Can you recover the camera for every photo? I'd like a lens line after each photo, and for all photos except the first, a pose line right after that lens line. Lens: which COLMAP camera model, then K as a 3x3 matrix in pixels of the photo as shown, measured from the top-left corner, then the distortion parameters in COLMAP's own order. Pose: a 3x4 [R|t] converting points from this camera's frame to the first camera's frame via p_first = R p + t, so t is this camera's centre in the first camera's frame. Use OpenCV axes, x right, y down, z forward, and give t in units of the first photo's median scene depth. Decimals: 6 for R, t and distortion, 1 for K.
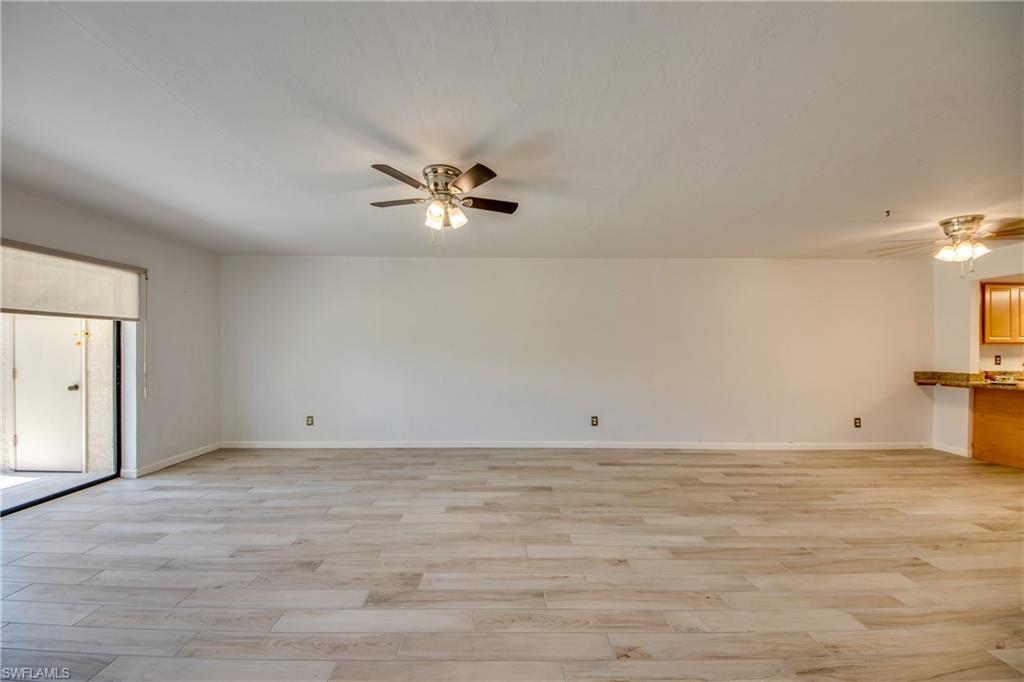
lens RADIAL K [[393.4, 0, 504.2], [0, 393.4, 341.3], [0, 0, 1]] dist [-0.003223, -0.006875]
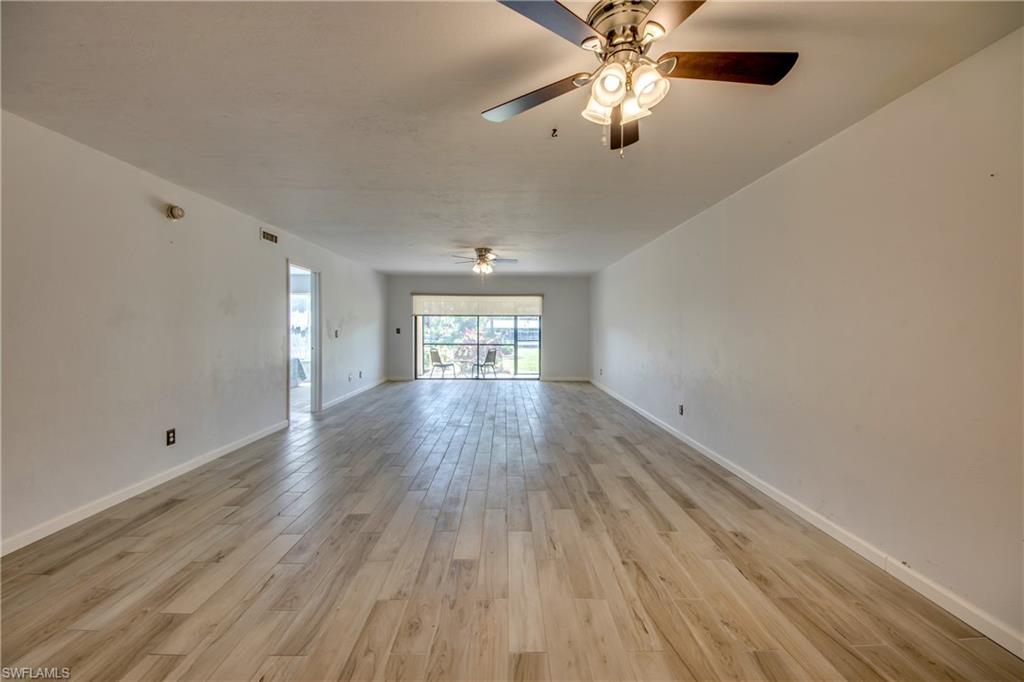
lens RADIAL K [[393.4, 0, 514.8], [0, 393.4, 326.8], [0, 0, 1]] dist [-0.003223, -0.006875]
pose [[0.009836, -0.000235, -0.999952, 1.595256], [0.006363, 0.999980, -0.000173, 0.011462], [0.999931, -0.006361, 0.009837, 0.846471]]
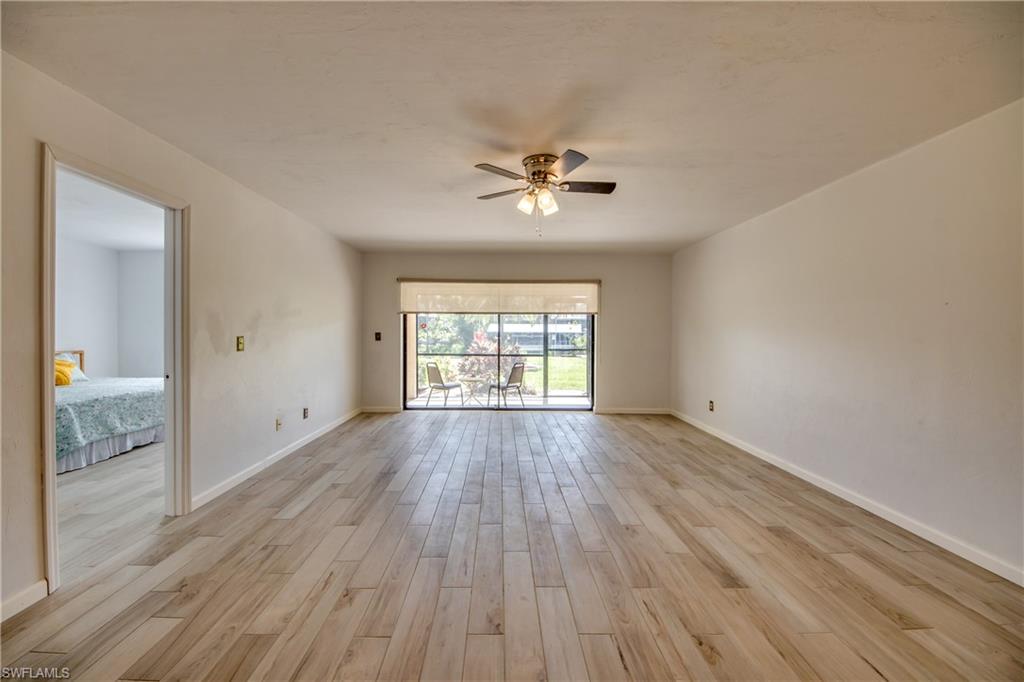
lens RADIAL K [[393.4, 0, 503.3], [0, 393.4, 329.7], [0, 0, 1]] dist [-0.003223, -0.006875]
pose [[-0.009440, -0.003446, -0.999950, 0.644877], [0.005504, 0.999979, -0.003498, 0.014345], [0.999940, -0.005537, -0.009421, 0.651461]]
